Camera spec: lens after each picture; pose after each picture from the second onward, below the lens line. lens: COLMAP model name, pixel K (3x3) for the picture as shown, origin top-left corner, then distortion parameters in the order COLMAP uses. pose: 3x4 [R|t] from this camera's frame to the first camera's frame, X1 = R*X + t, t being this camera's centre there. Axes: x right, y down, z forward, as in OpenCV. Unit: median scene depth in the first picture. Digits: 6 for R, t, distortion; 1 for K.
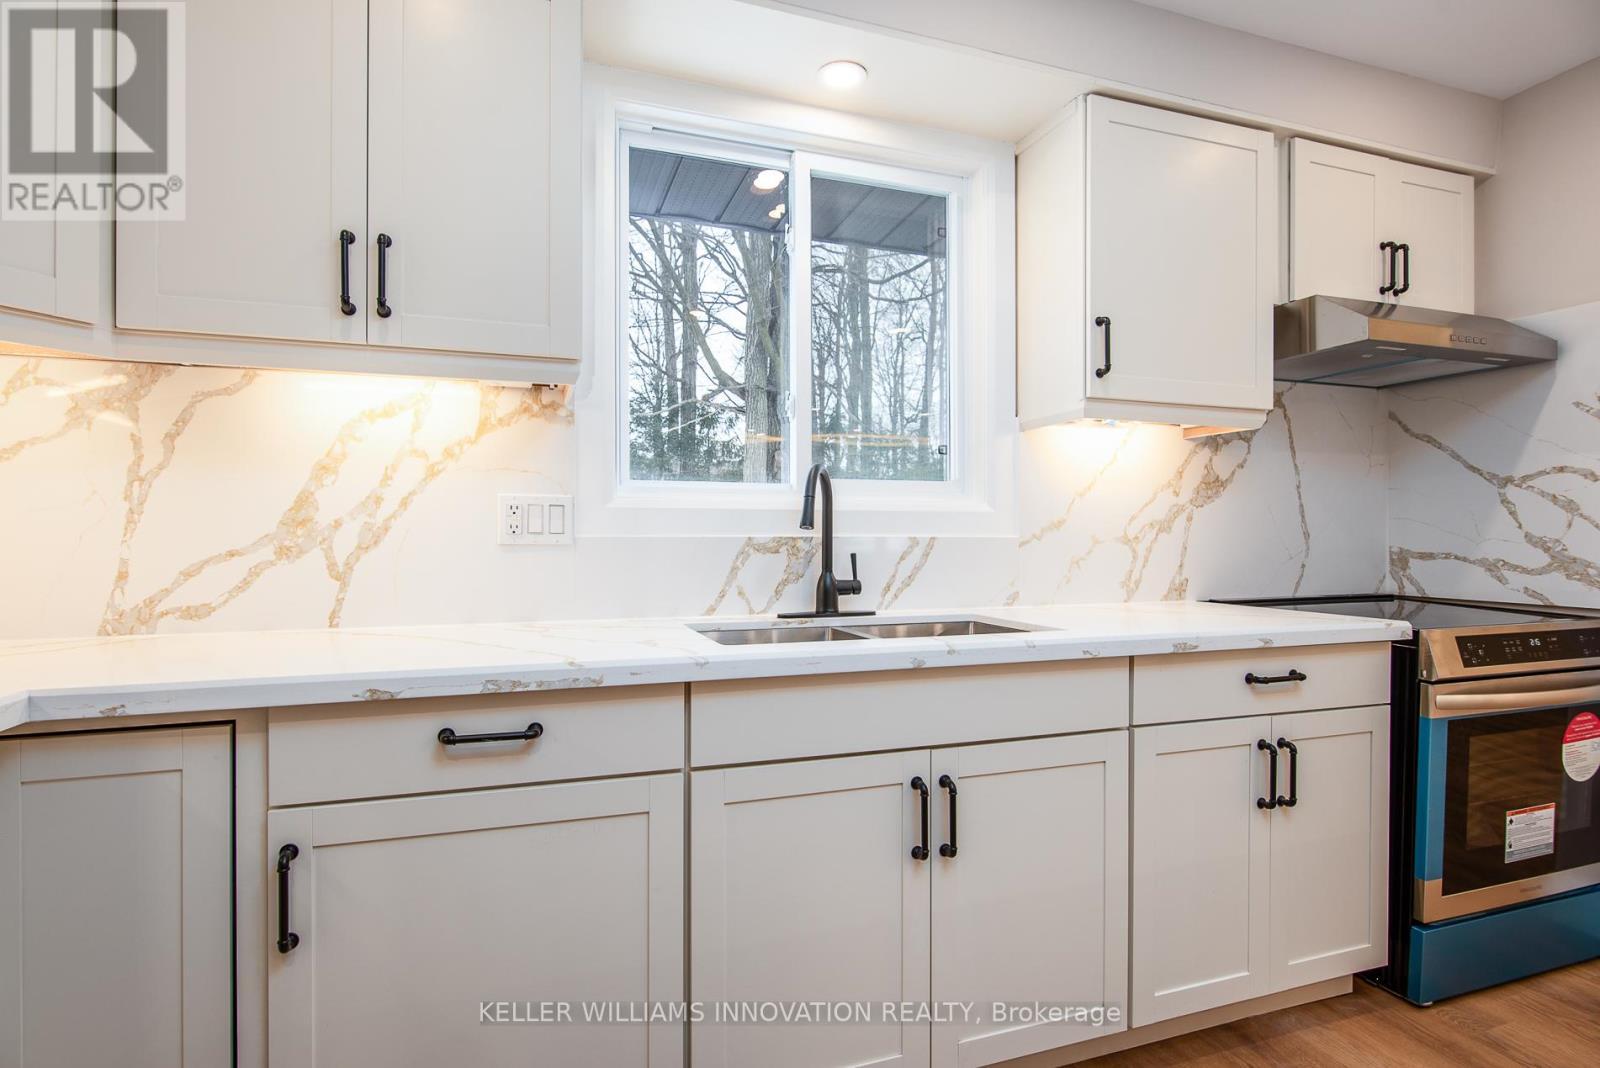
lens RADIAL K [[800.8, 0, 797.1], [0, 800.8, 534.8], [0, 0, 1]] dist [-0.005599, -0.000907]
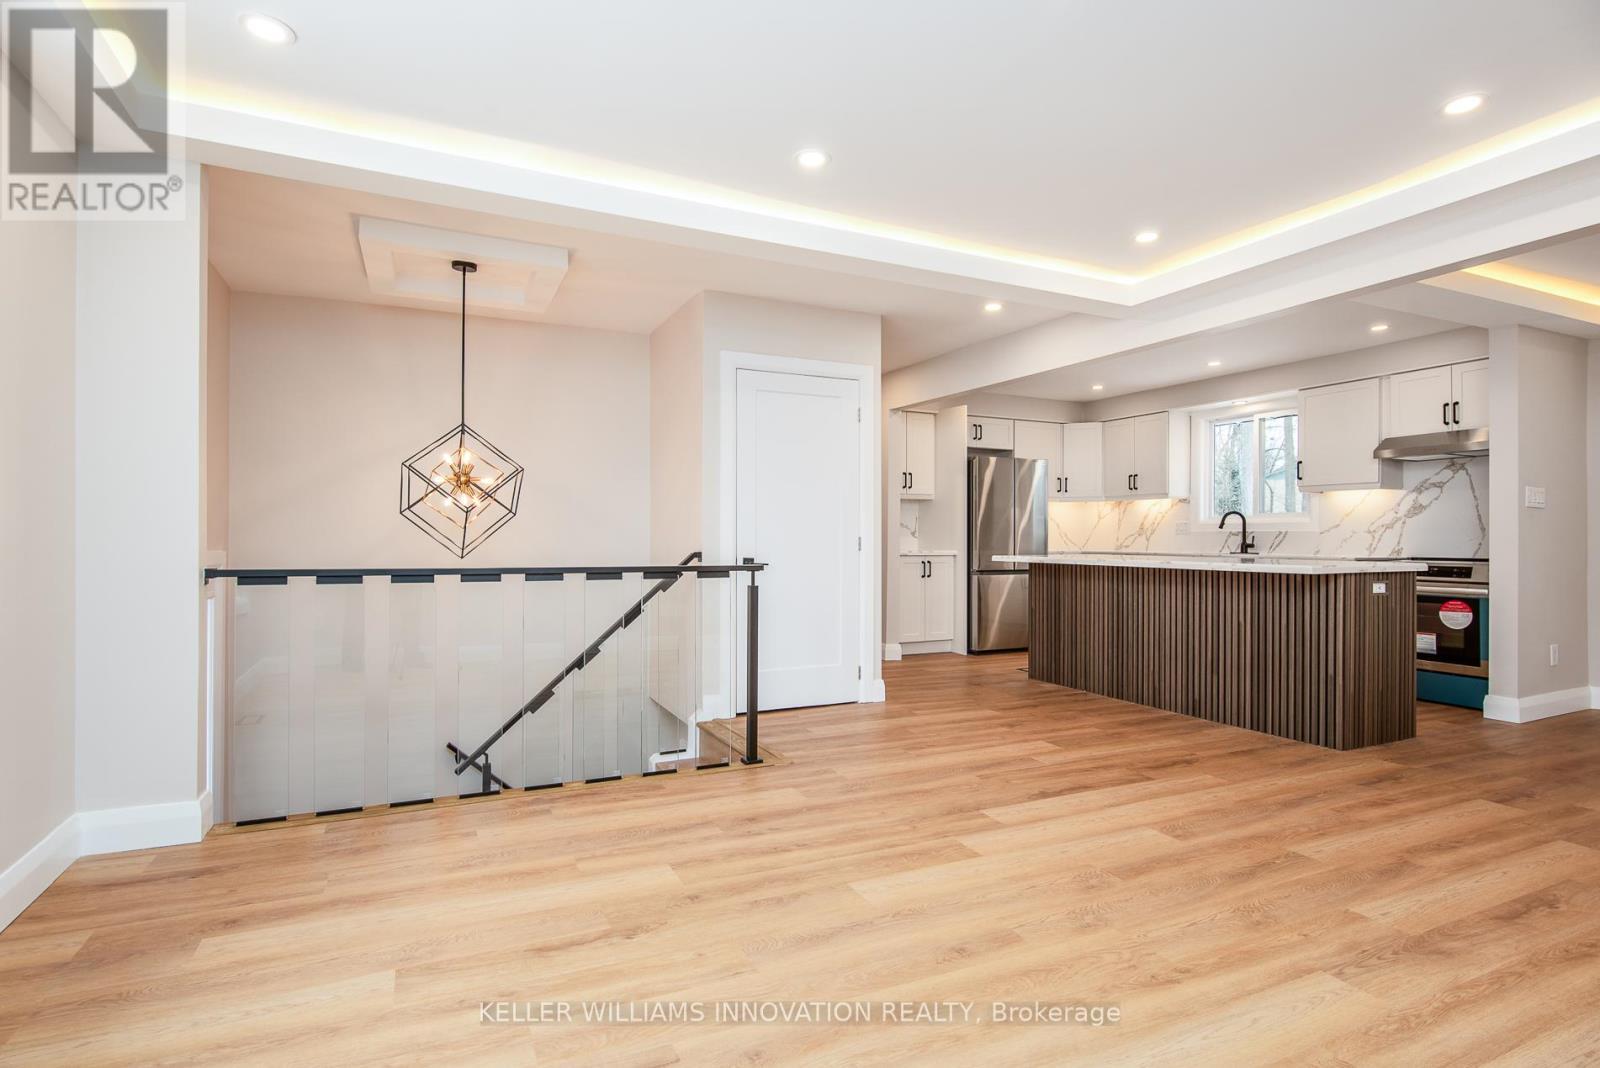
lens RADIAL K [[800.8, 0, 797.1], [0, 800.8, 534.8], [0, 0, 1]] dist [-0.005599, -0.000907]
pose [[0.102699, -0.002858, -0.994708, 3.249849], [-0.004872, 0.999982, -0.003376, 0.039713], [0.994701, 0.005192, 0.102683, -1.277128]]
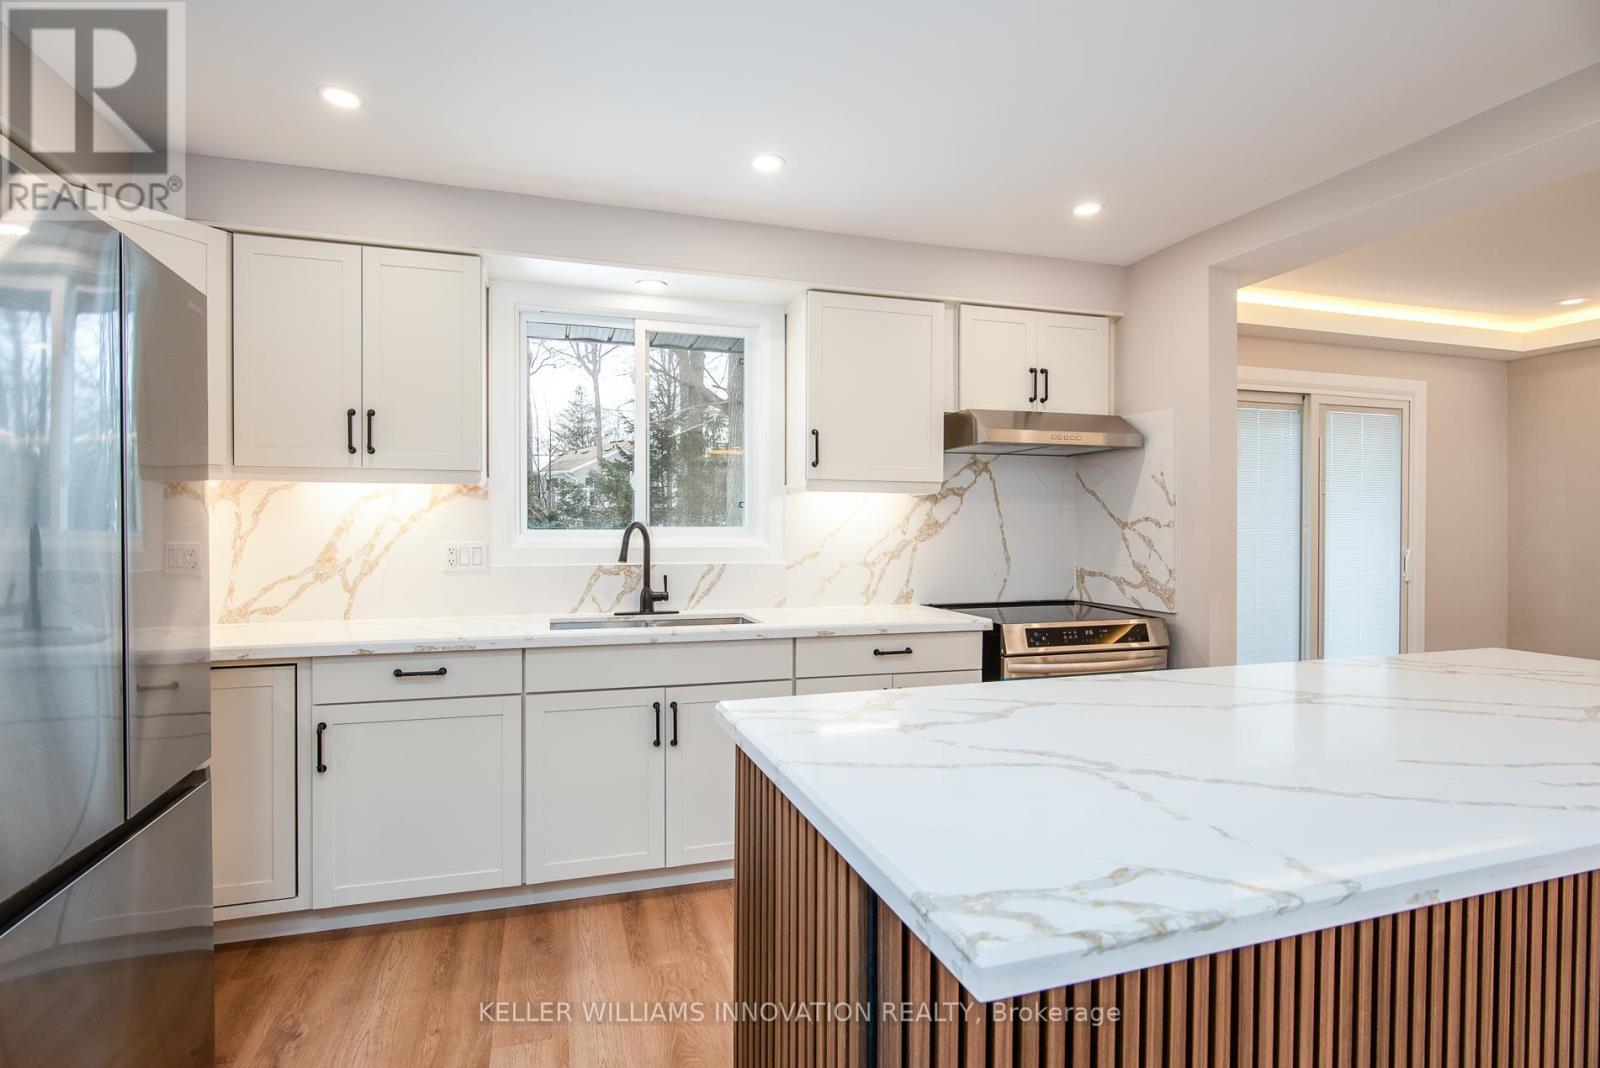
lens RADIAL K [[800.8, 0, 797.1], [0, 800.8, 534.8], [0, 0, 1]] dist [-0.005599, -0.000907]
pose [[0.999556, 0.001169, -0.029763, 0.383659], [-0.000976, 0.999978, 0.006505, -0.068854], [0.029770, -0.006473, 0.999536, -0.602511]]
